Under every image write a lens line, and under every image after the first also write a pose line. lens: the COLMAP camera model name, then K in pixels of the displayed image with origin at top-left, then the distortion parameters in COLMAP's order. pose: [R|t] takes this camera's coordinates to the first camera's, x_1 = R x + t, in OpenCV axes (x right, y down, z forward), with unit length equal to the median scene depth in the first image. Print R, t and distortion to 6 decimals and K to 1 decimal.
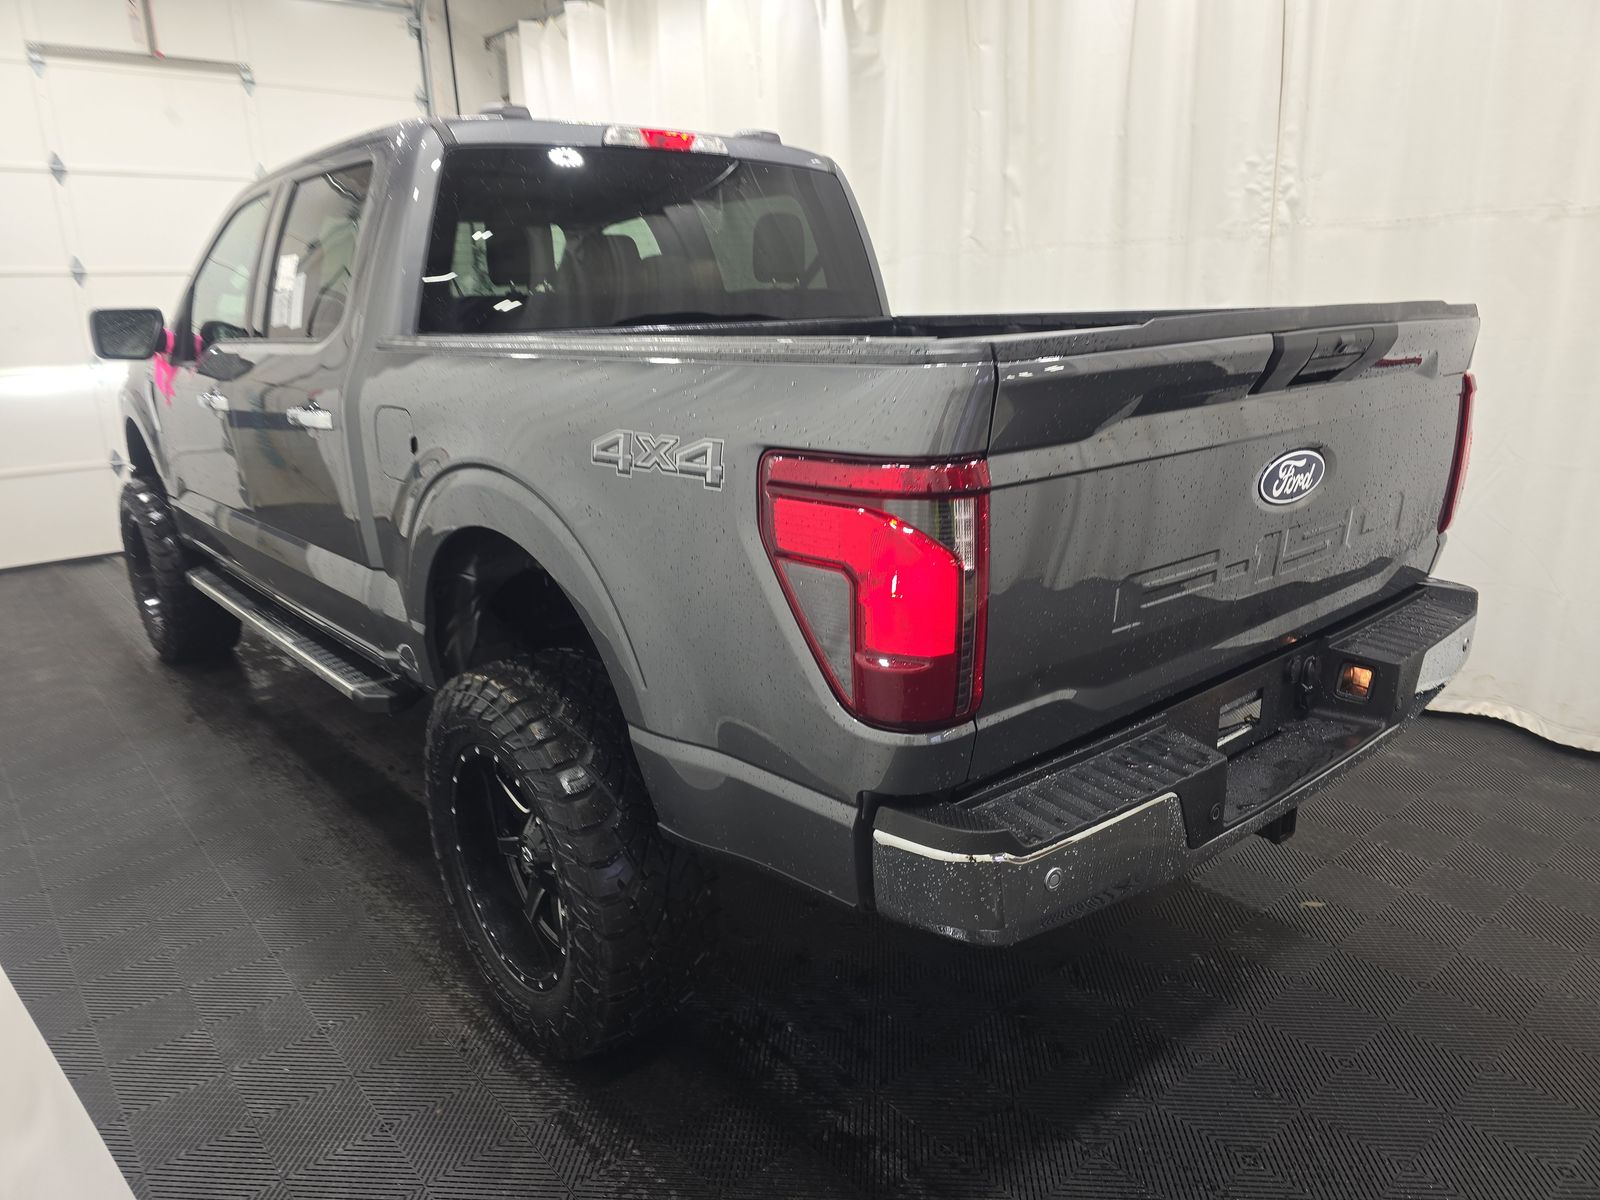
lens RADIAL K [[1064.1, 0, 800.0], [0, 1064.1, 600.0], [0, 0, 1]] dist [0.066561, -0.064055]
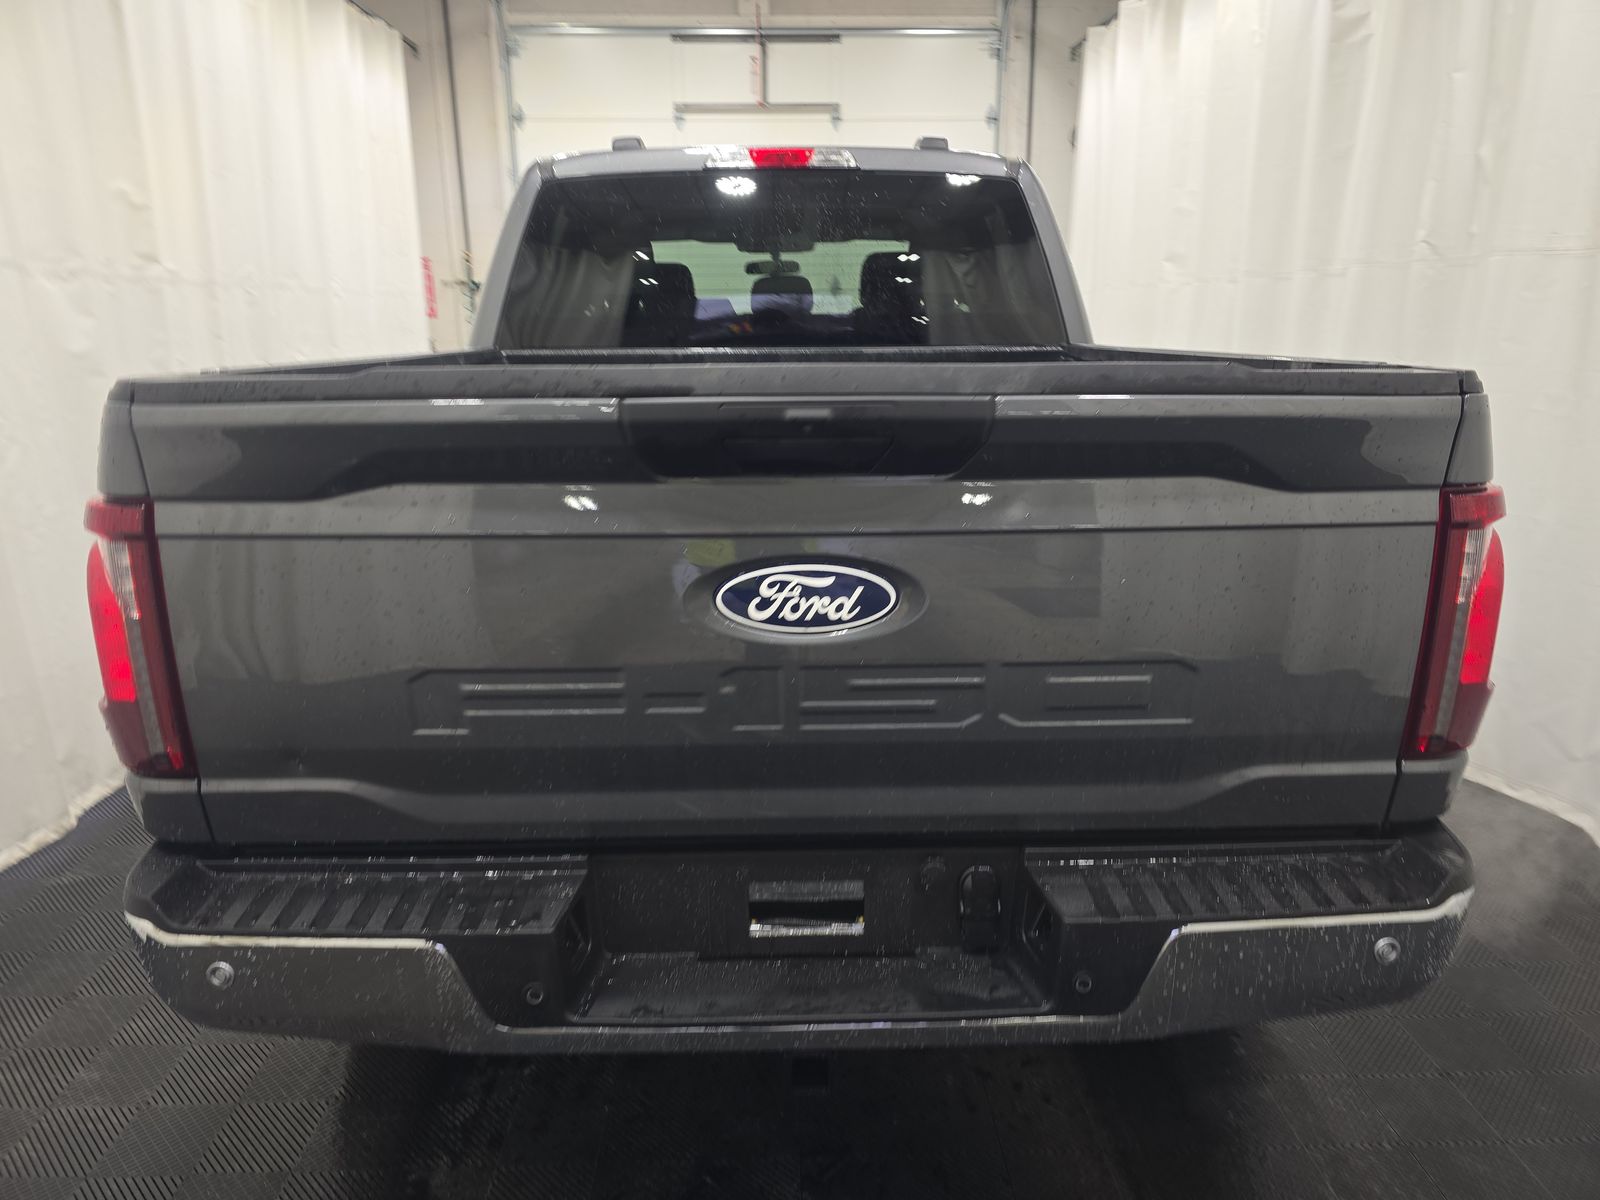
lens RADIAL K [[1064.1, 0, 800.0], [0, 1064.1, 600.0], [0, 0, 1]] dist [0.066561, -0.064055]
pose [[0.776524, 0.180559, -0.603662, 0.523814], [-0.185007, 0.981169, 0.055489, -0.090371], [0.602314, 0.068593, 0.795307, 0.258485]]
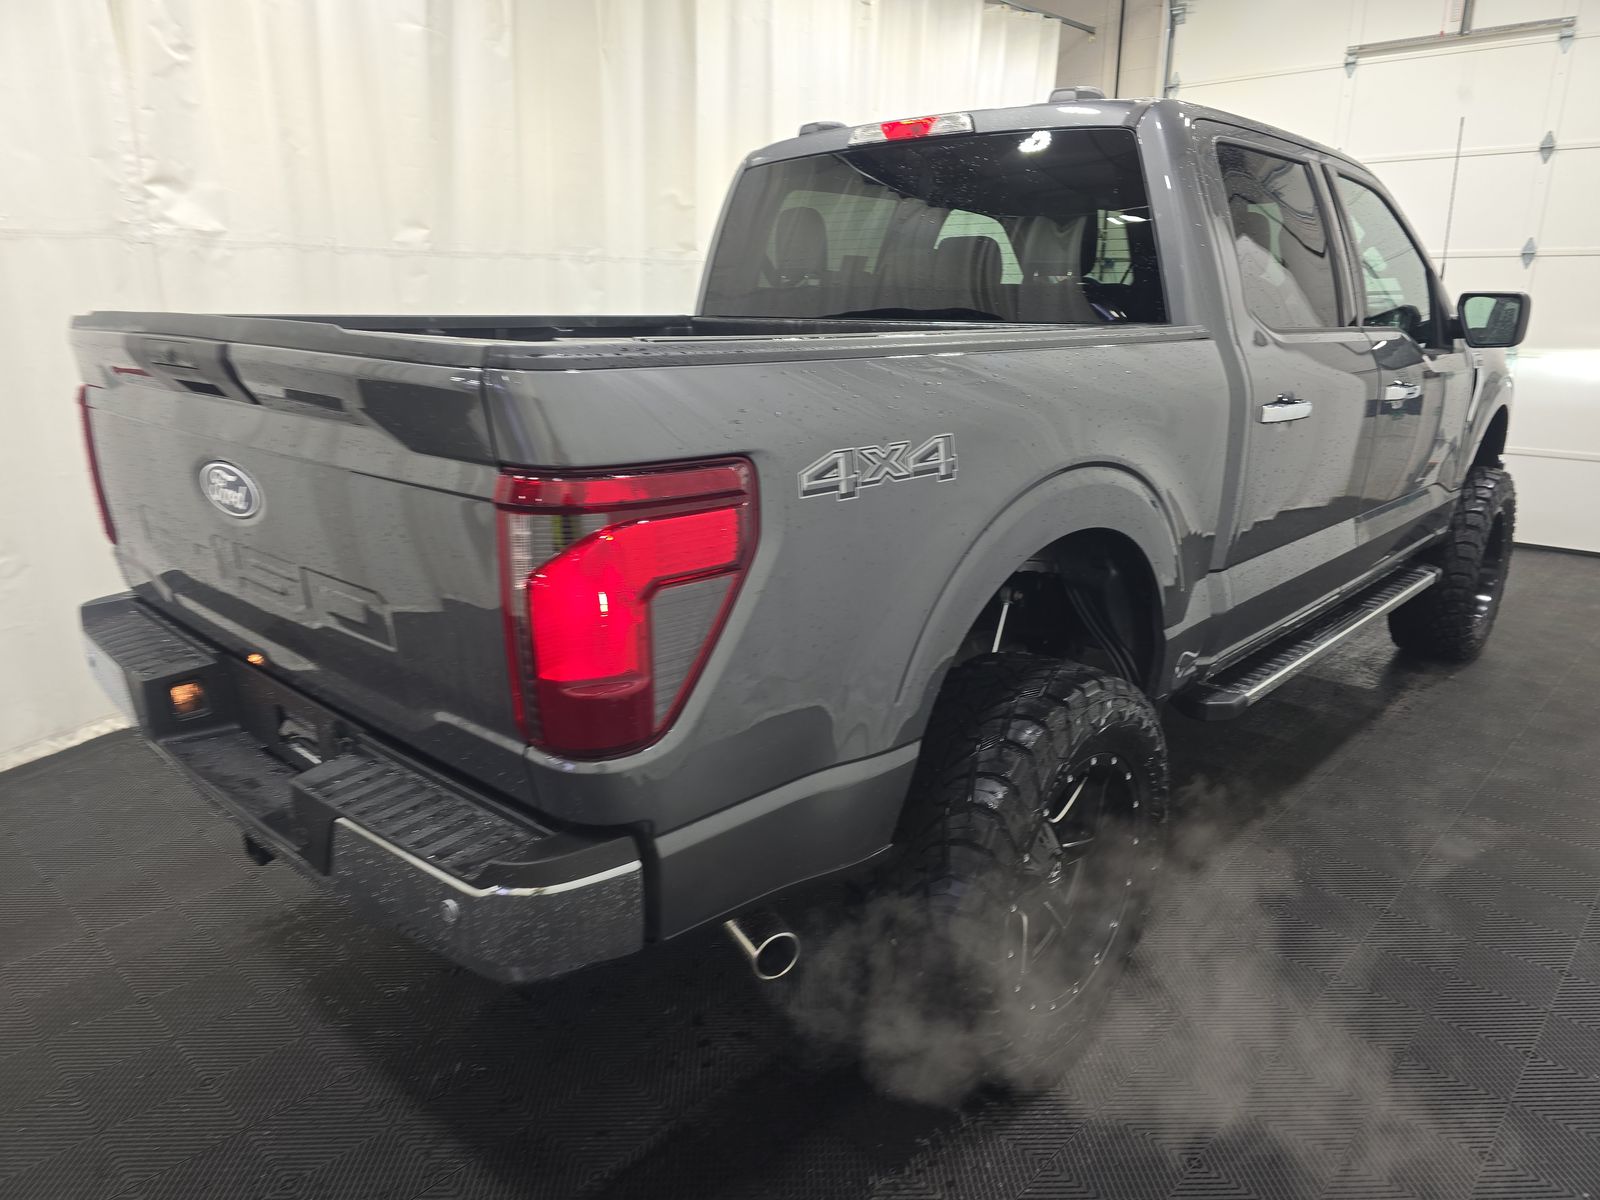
lens RADIAL K [[1108.7, 0, 800.0], [0, 1108.7, 600.0], [0, 0, 1]] dist [-0.003433, -0.001891]
pose [[0.116476, 0.287326, -0.950725, 0.889071], [-0.274766, 0.929202, 0.247159, -0.245398], [0.954430, 0.232438, 0.187177, 0.789159]]
